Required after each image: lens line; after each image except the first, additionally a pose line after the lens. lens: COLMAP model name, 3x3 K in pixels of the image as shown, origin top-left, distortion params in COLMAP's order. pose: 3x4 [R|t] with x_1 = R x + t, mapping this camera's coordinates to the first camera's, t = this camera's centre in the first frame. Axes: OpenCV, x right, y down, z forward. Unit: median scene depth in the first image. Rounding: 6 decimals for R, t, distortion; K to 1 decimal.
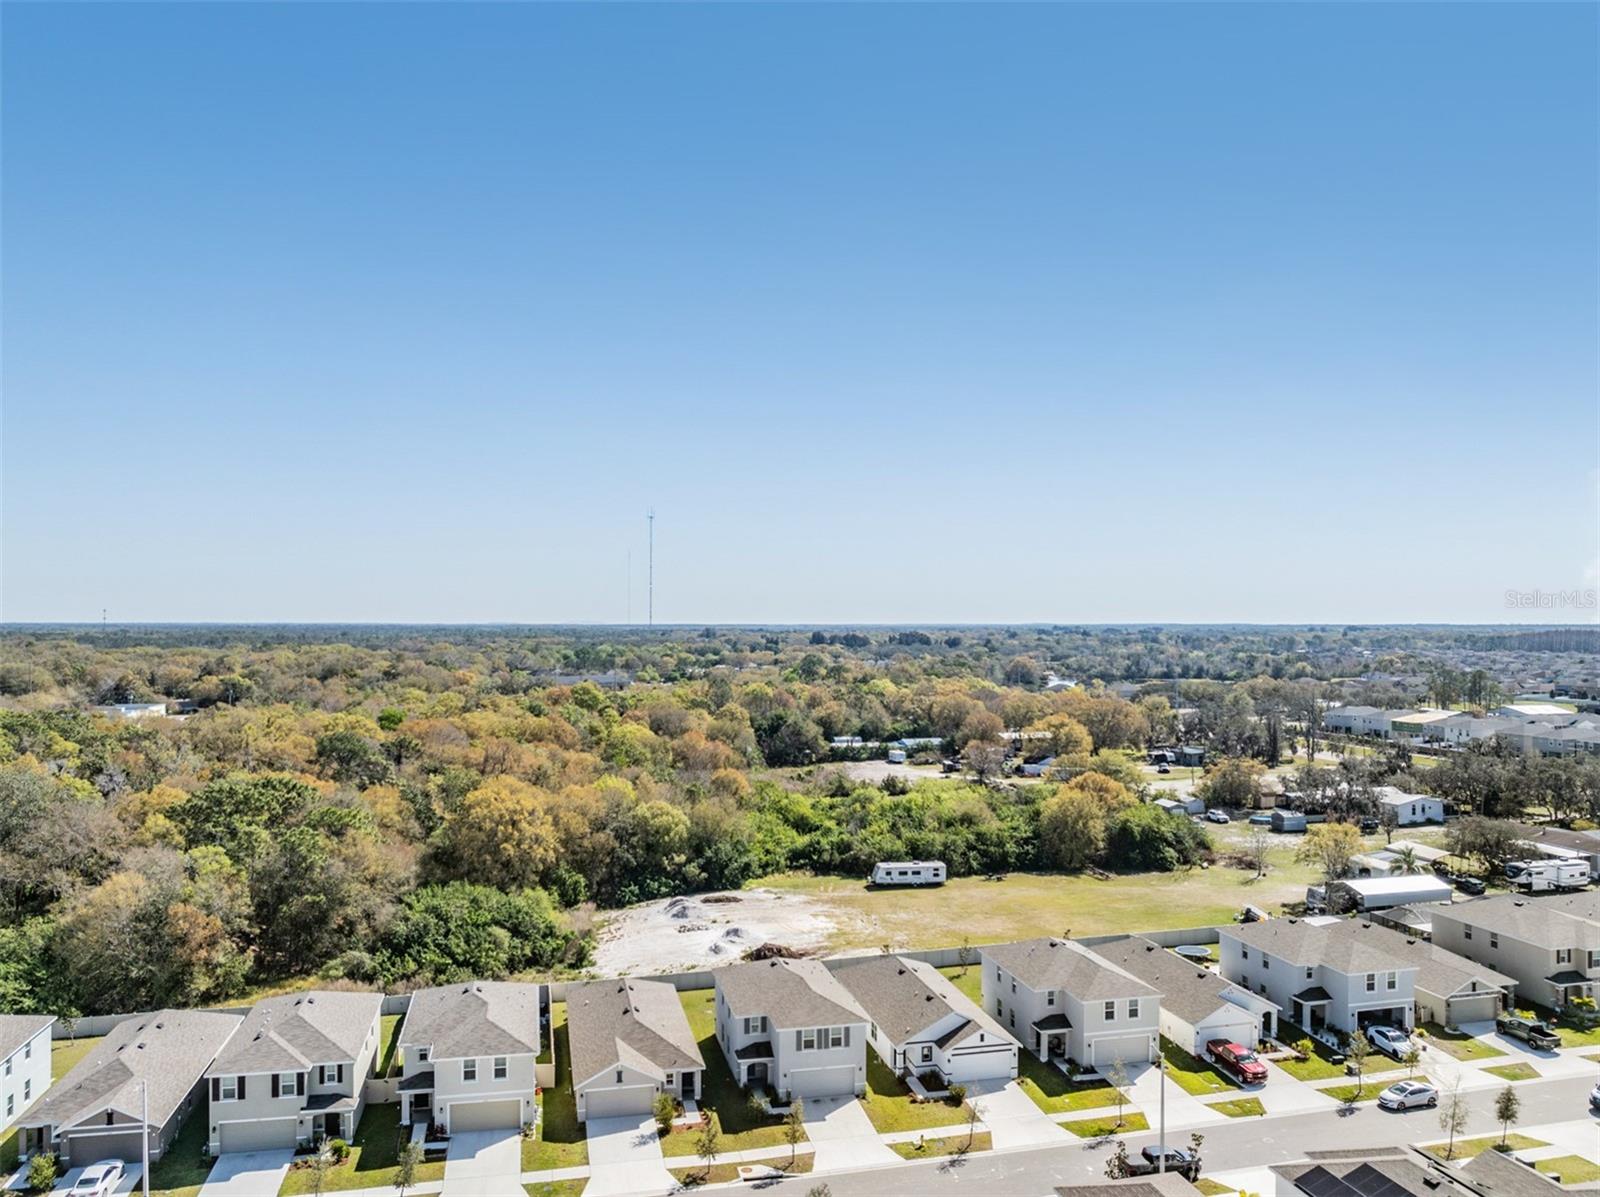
lens RADIAL K [[1147.8, 0, 839.0], [0, 1147.8, 598.0], [0, 0, 1]] dist [-0.055097, 0.020483]
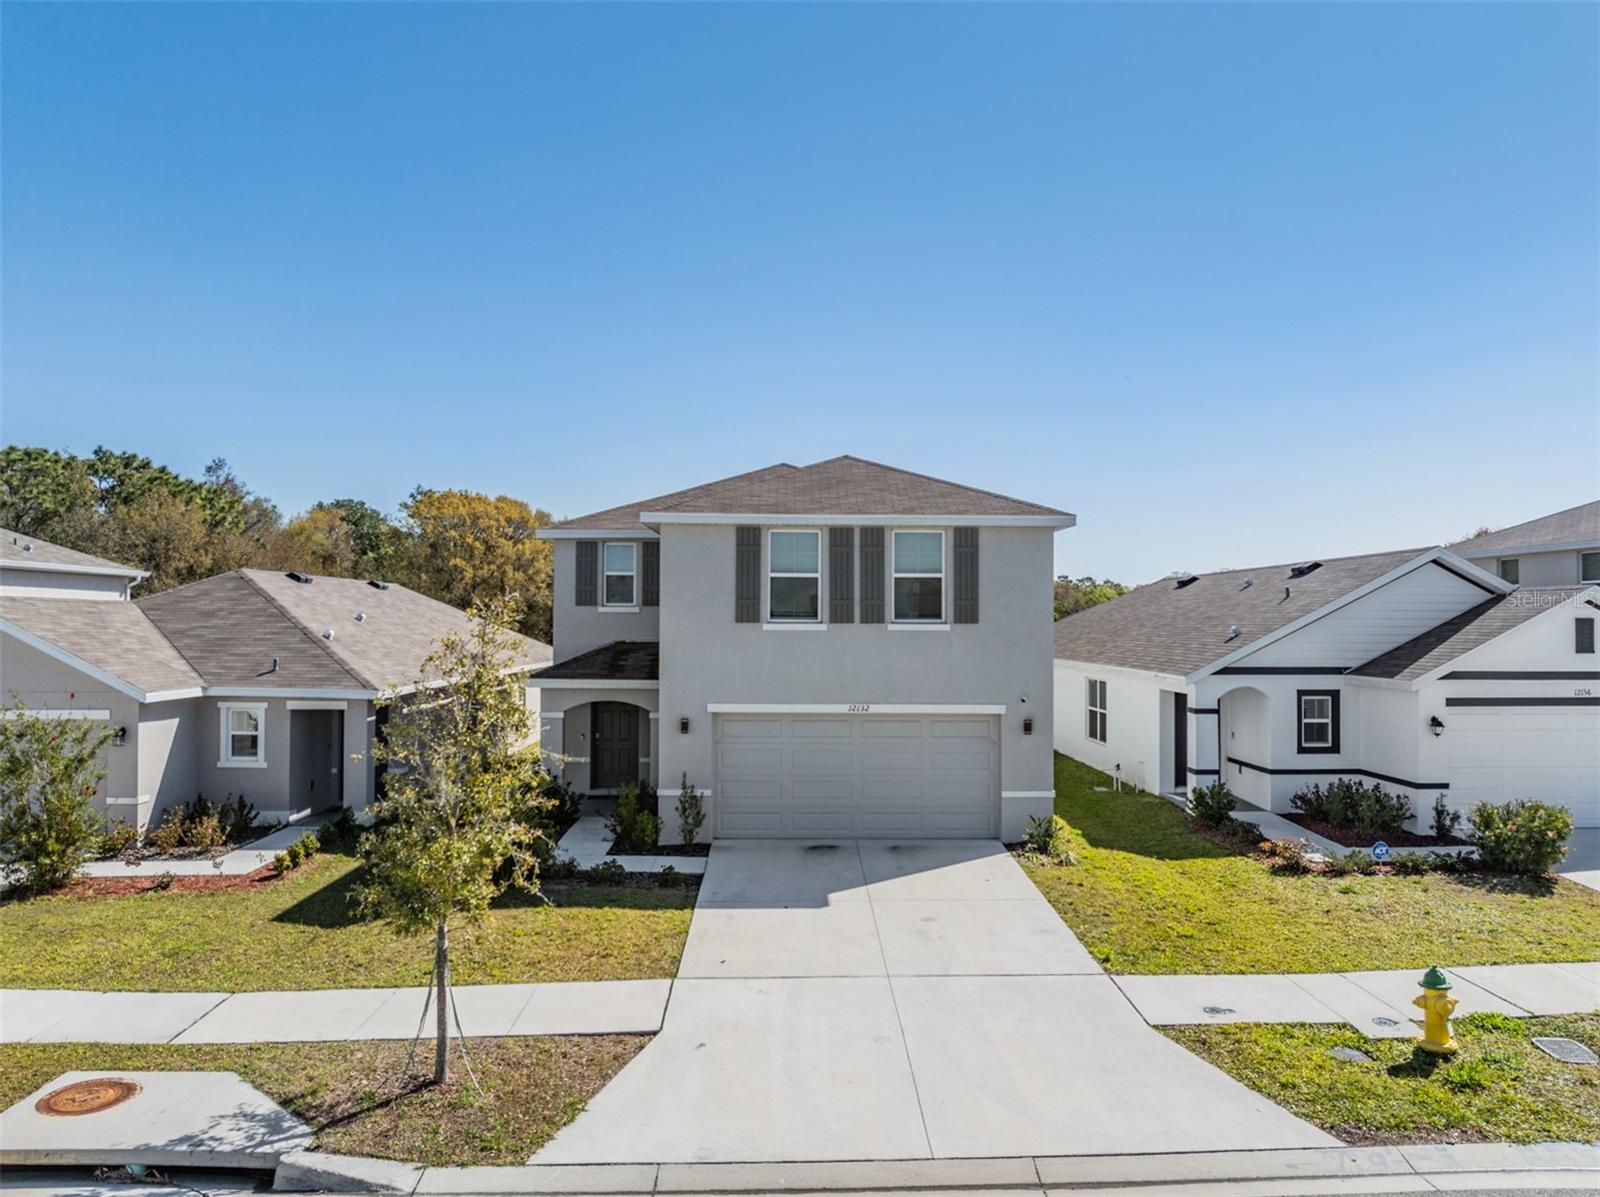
lens RADIAL K [[1147.8, 0, 839.0], [0, 1147.8, 598.0], [0, 0, 1]] dist [-0.055097, 0.020483]
pose [[0.979190, -0.001341, -0.202943, 0.028206], [0.002125, 0.999991, 0.003648, 0.390531], [0.202937, -0.004003, 0.979184, 0.779156]]
